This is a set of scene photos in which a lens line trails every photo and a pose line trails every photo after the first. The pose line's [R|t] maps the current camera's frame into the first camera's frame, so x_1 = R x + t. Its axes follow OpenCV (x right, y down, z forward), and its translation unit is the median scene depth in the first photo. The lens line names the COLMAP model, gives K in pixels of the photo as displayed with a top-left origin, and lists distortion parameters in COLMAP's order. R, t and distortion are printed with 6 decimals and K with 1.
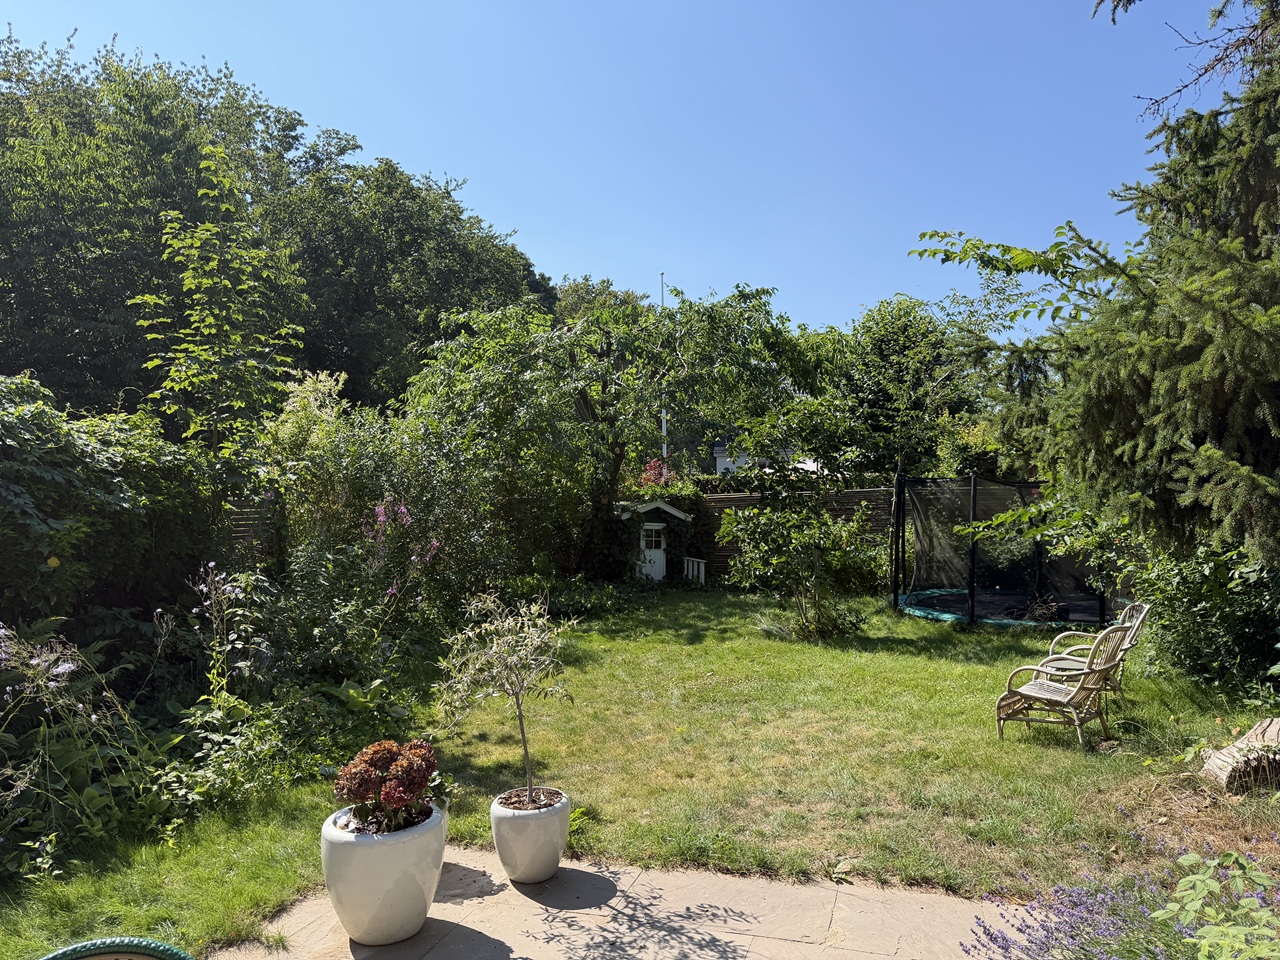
lens RADIAL K [[948.1, 0, 608.9], [0, 948.1, 480.9], [0, 0, 1]] dist [0.006825, 0.000042]
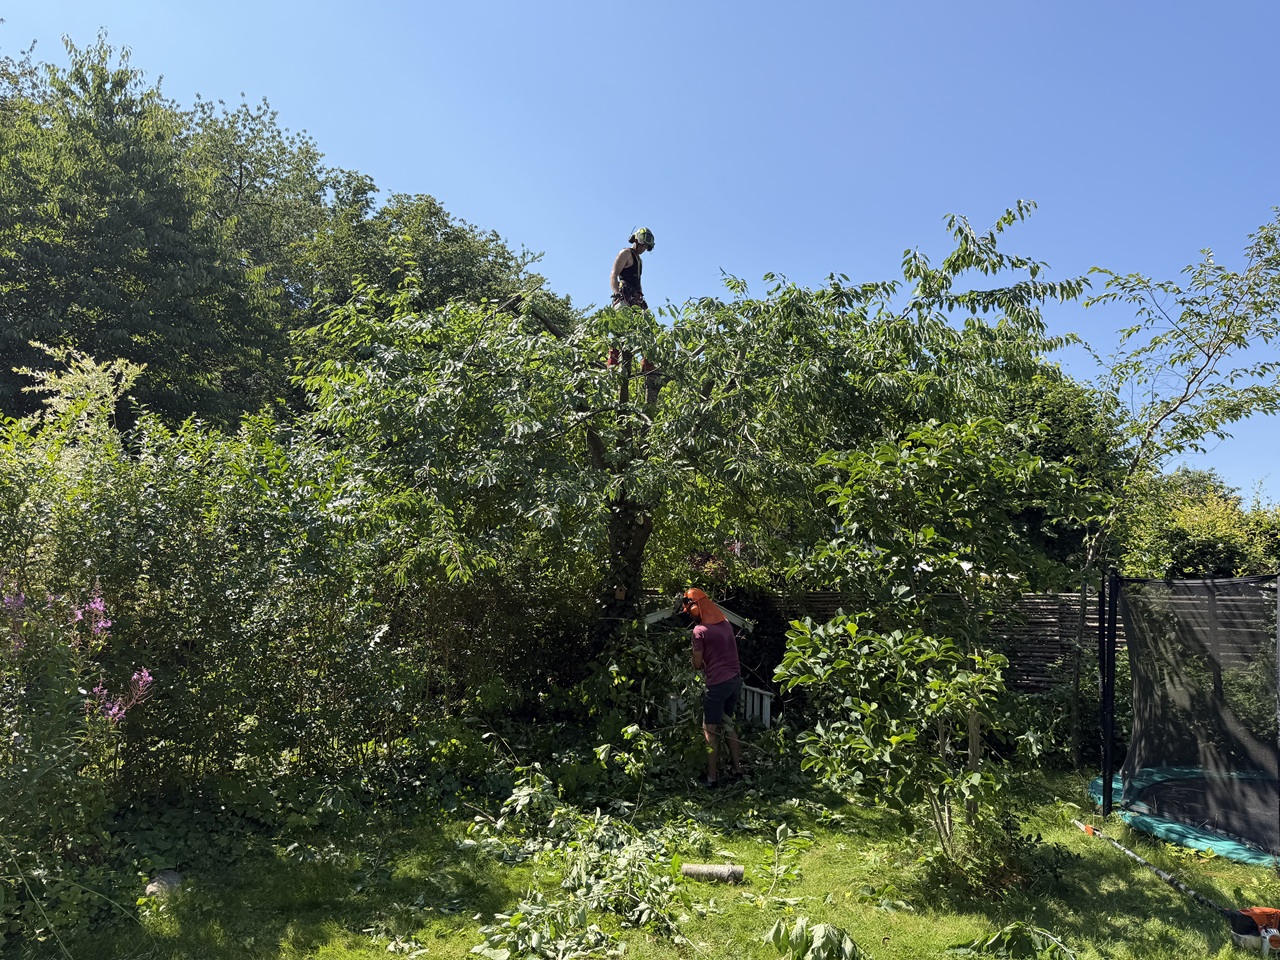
lens RADIAL K [[948.1, 0, 608.9], [0, 948.1, 480.9], [0, 0, 1]] dist [0.006825, 0.000042]
pose [[0.994824, 0.023883, -0.098768, 0.049663], [-0.033315, 0.994922, -0.094980, 0.004244], [0.095998, 0.097779, 0.990567, 0.319087]]
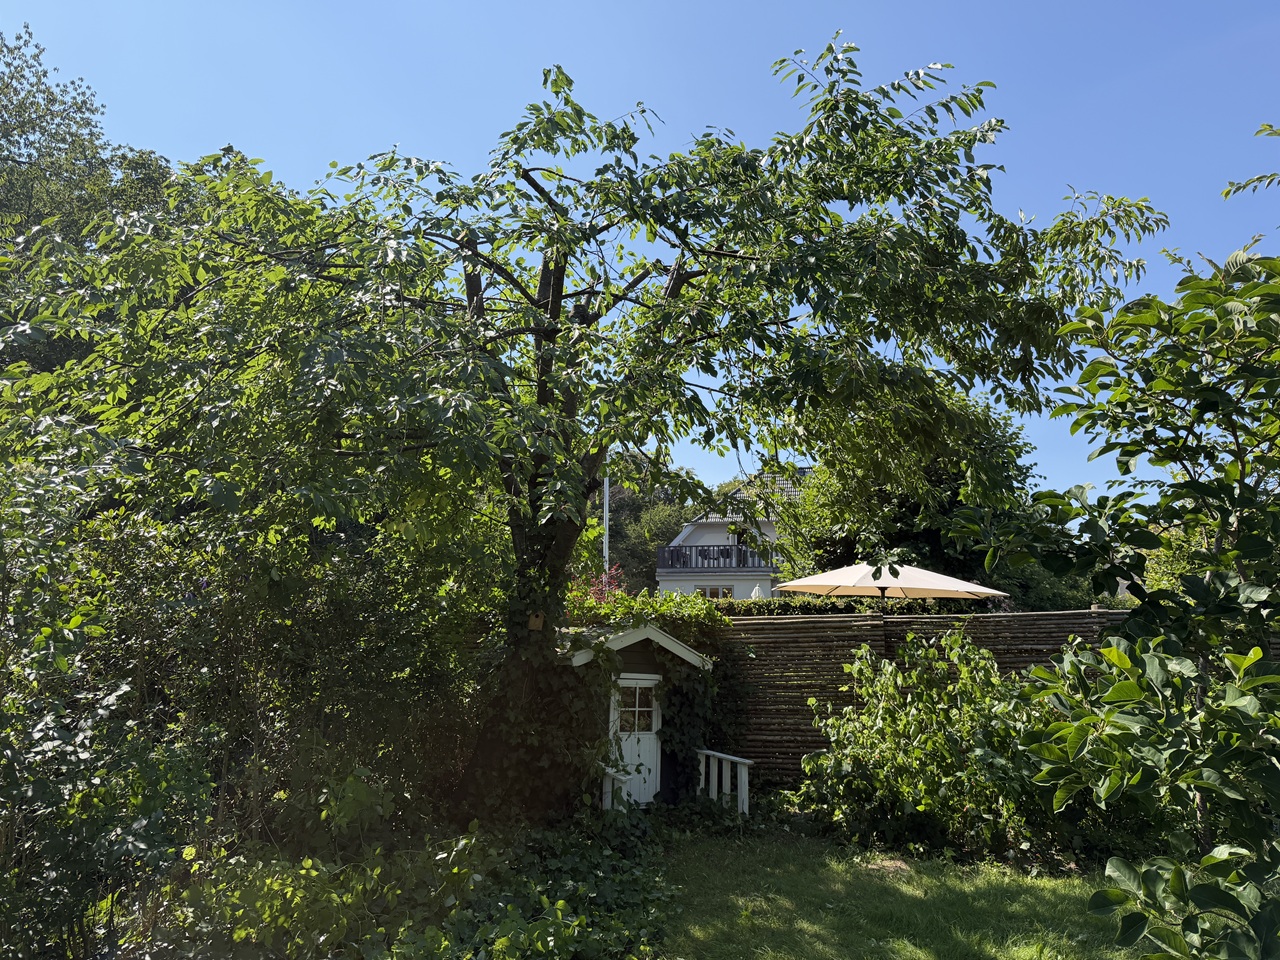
lens RADIAL K [[948.1, 0, 608.9], [0, 948.1, 480.9], [0, 0, 1]] dist [0.006825, 0.000042]
pose [[0.995092, 0.034170, 0.092864, -0.012225], [-0.020974, 0.989996, -0.139530, 0.016127], [-0.096703, 0.136897, 0.985854, 0.530832]]
